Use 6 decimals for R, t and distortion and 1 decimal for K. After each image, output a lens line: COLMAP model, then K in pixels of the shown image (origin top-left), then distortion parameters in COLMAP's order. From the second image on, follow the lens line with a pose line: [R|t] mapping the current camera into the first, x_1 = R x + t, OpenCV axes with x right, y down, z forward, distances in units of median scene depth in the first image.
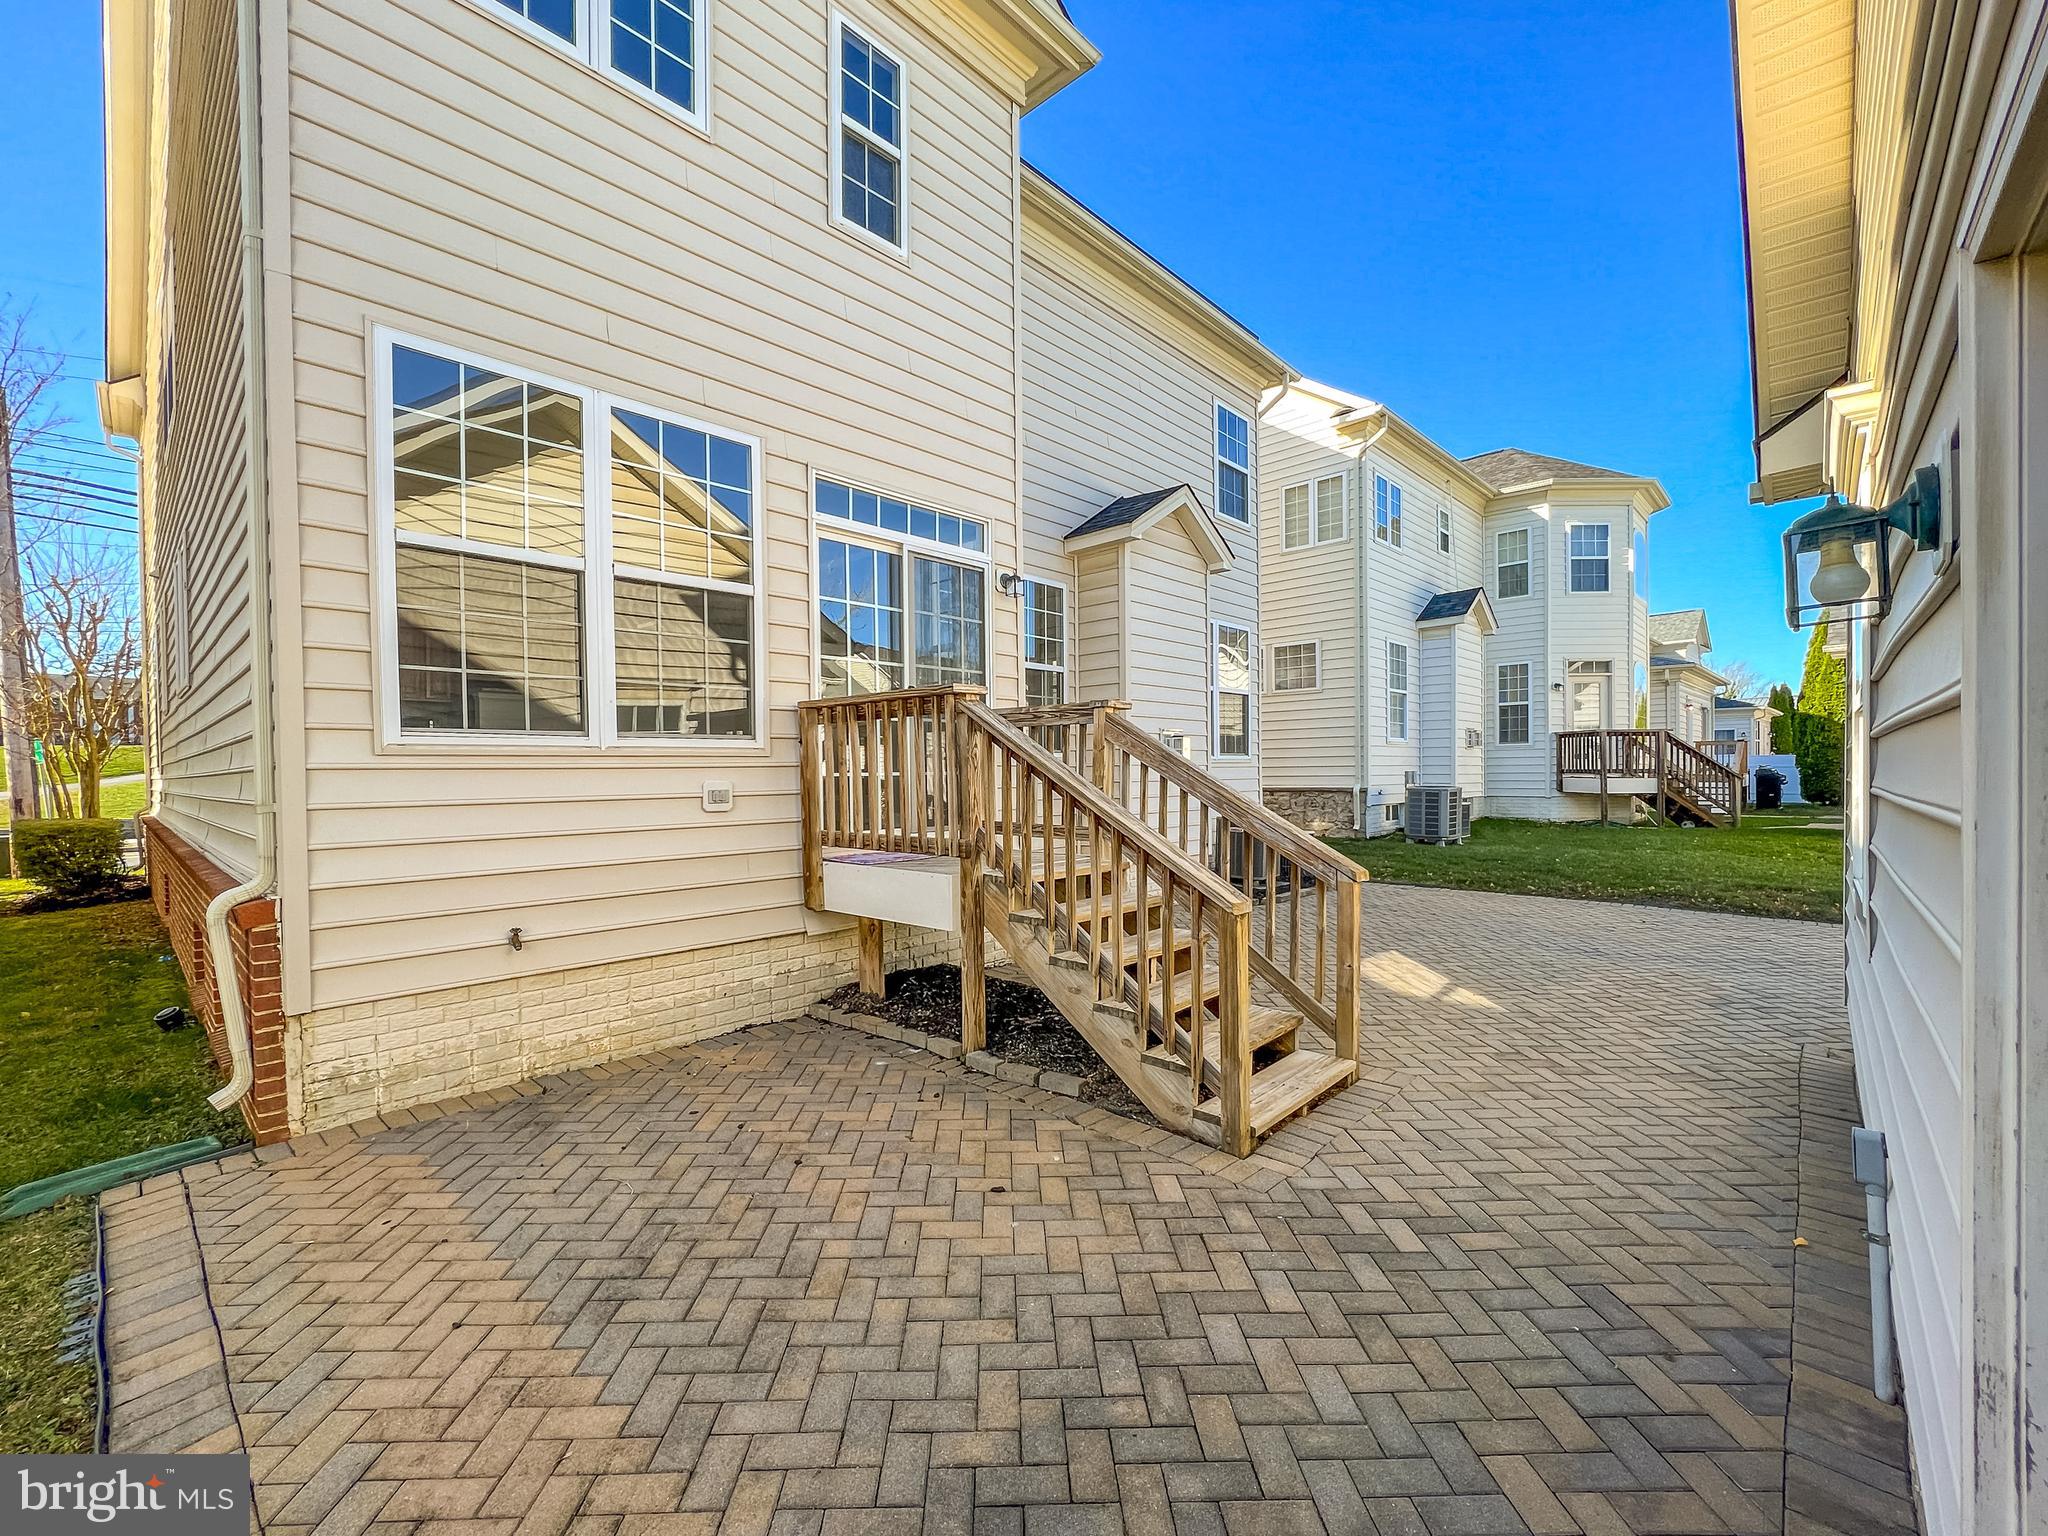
lens RADIAL K [[861.5, 0, 1024.0], [0, 861.5, 768.0], [0, 0, 1]] dist [-0.026735, 0.009997]
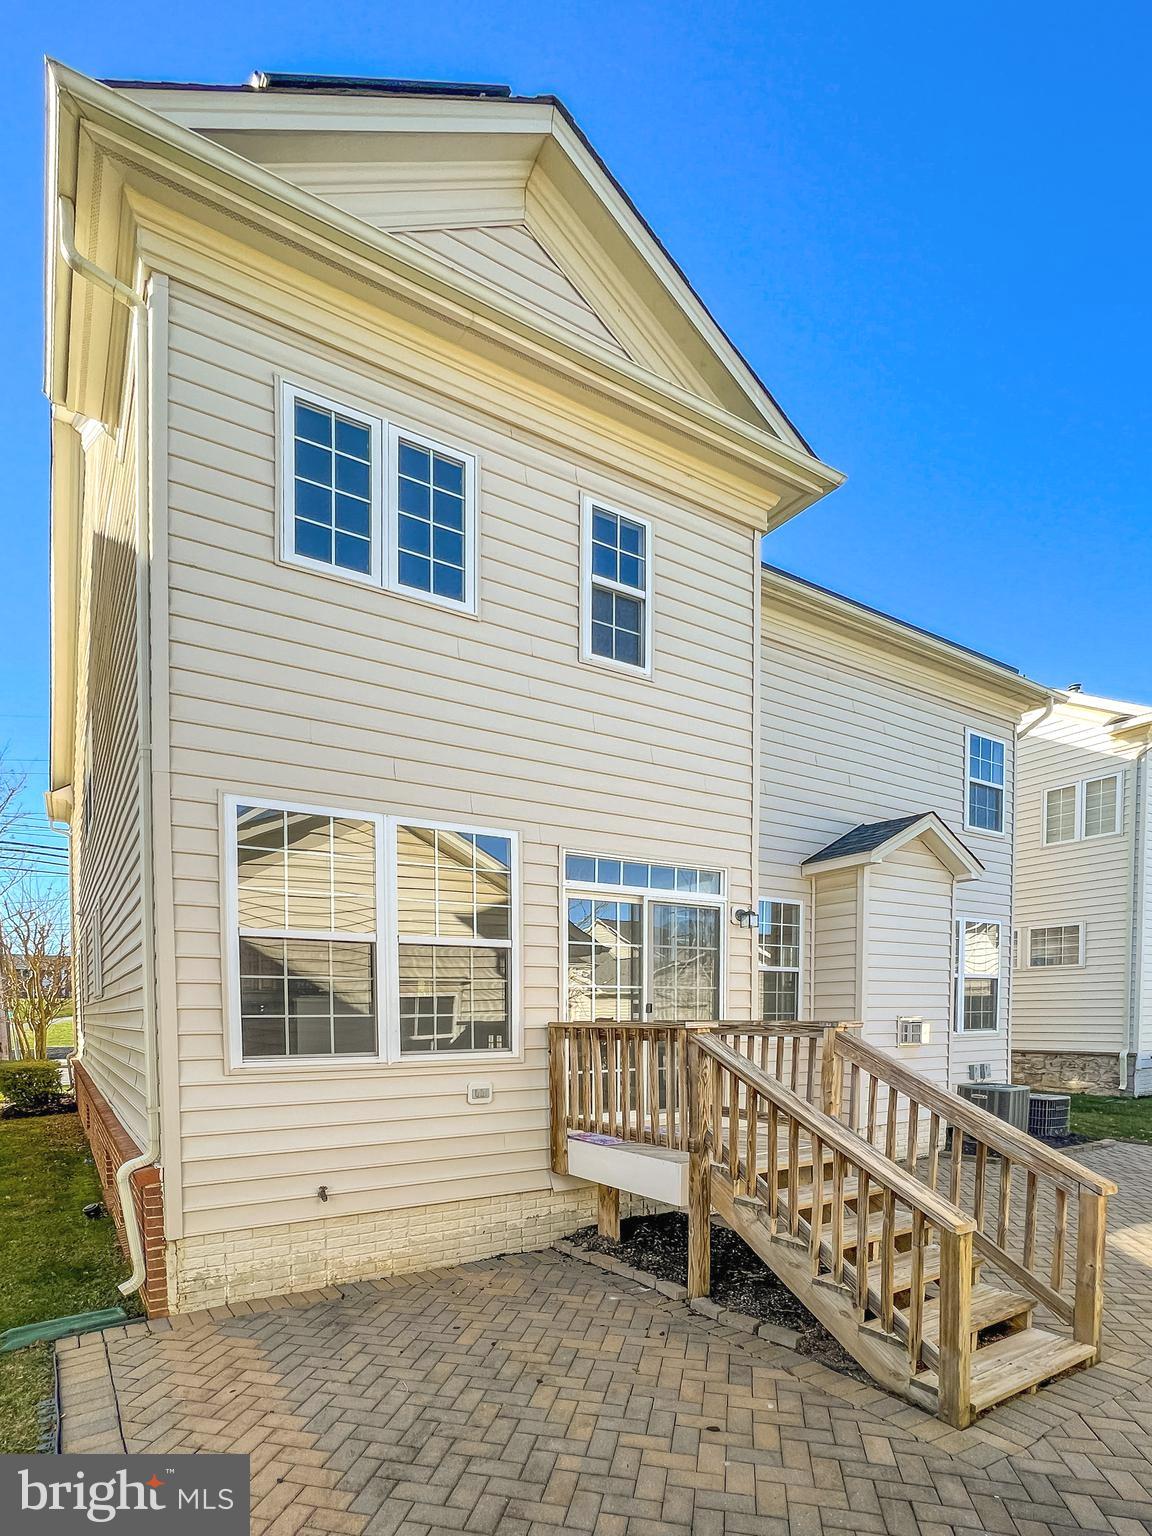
lens RADIAL K [[874.4, 0, 564.5], [0, 874.4, 837.0], [0, 0, 1]] dist [-0.043824, 0.029601]
pose [[0.965051, 0.044158, -0.258315, 0.042143], [-0.026456, 0.997082, 0.071608, -0.384333], [0.260723, -0.062271, 0.963403, -0.082850]]
